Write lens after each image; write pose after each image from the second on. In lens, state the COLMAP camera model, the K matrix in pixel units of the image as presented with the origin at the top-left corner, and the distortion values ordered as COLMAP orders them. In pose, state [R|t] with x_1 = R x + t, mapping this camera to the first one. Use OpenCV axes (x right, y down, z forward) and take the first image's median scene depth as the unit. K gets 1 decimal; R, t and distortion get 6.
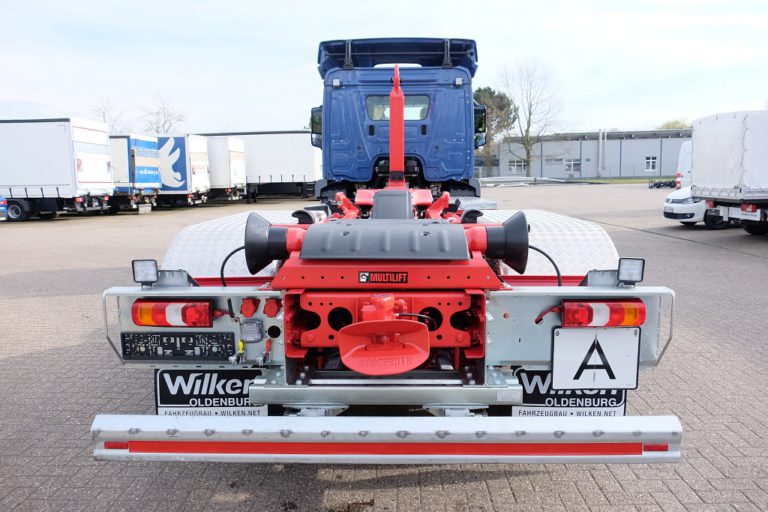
lens RADIAL K [[592.0, 0, 384.0], [0, 592.0, 256.0], [0, 0, 1]] dist [-0.035097, 0.012802]
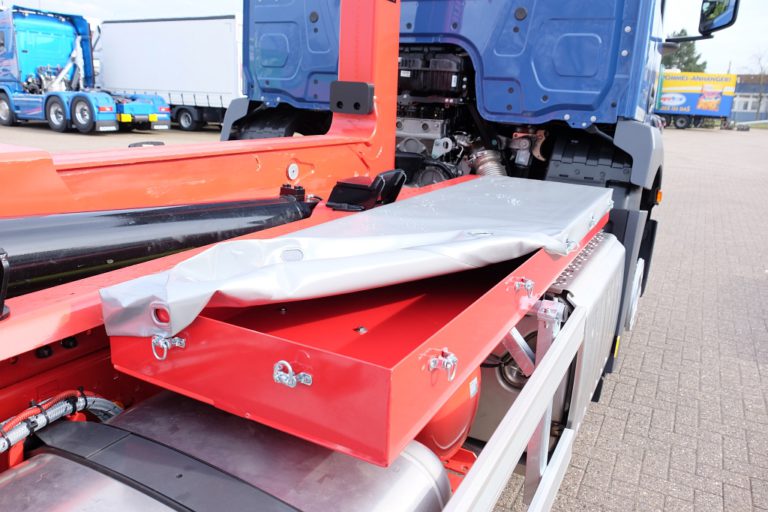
lens RADIAL K [[592.0, 0, 384.0], [0, 592.0, 256.0], [0, 0, 1]] dist [-0.035097, 0.012802]
pose [[0.894313, 0.165727, -0.415619, 0.174808], [-0.111661, 0.982151, 0.151362, -0.097113], [0.433285, -0.088956, 0.896856, 0.678780]]
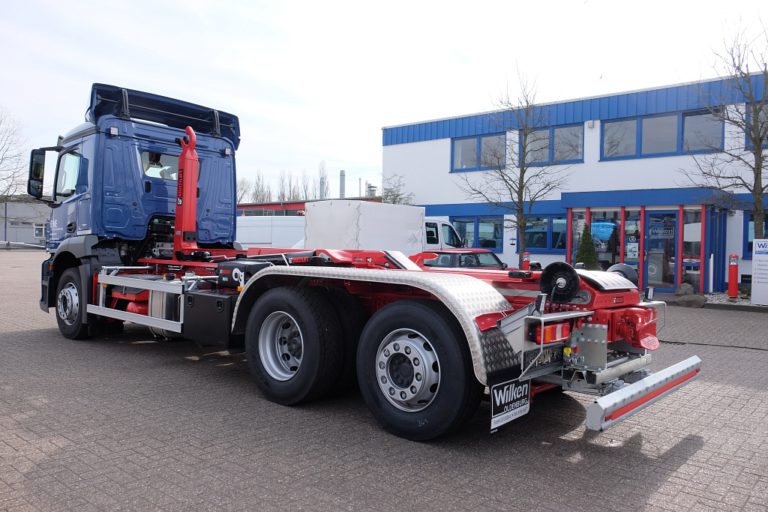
lens RADIAL K [[592.0, 0, 384.0], [0, 592.0, 256.0], [0, 0, 1]] dist [-0.035097, 0.012802]
pose [[0.632778, 0.025656, 0.773908, -0.511198], [0.064750, 0.994197, -0.085901, 0.003572], [-0.771621, 0.104467, 0.627445, 0.125283]]
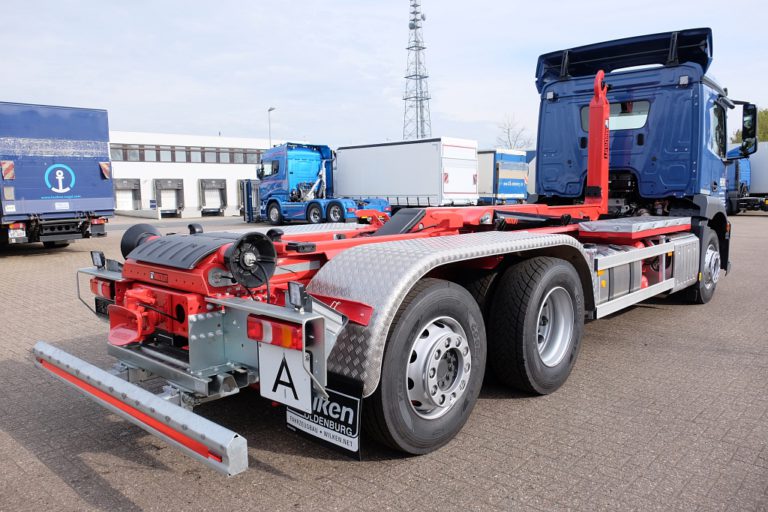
lens RADIAL K [[592.0, 0, 384.0], [0, 592.0, 256.0], [0, 0, 1]] dist [-0.035097, 0.012802]
pose [[0.759055, 0.074203, -0.646783, 0.356182], [-0.084777, 0.996290, 0.014808, -0.021209], [0.645483, 0.043593, 0.762530, 0.093261]]
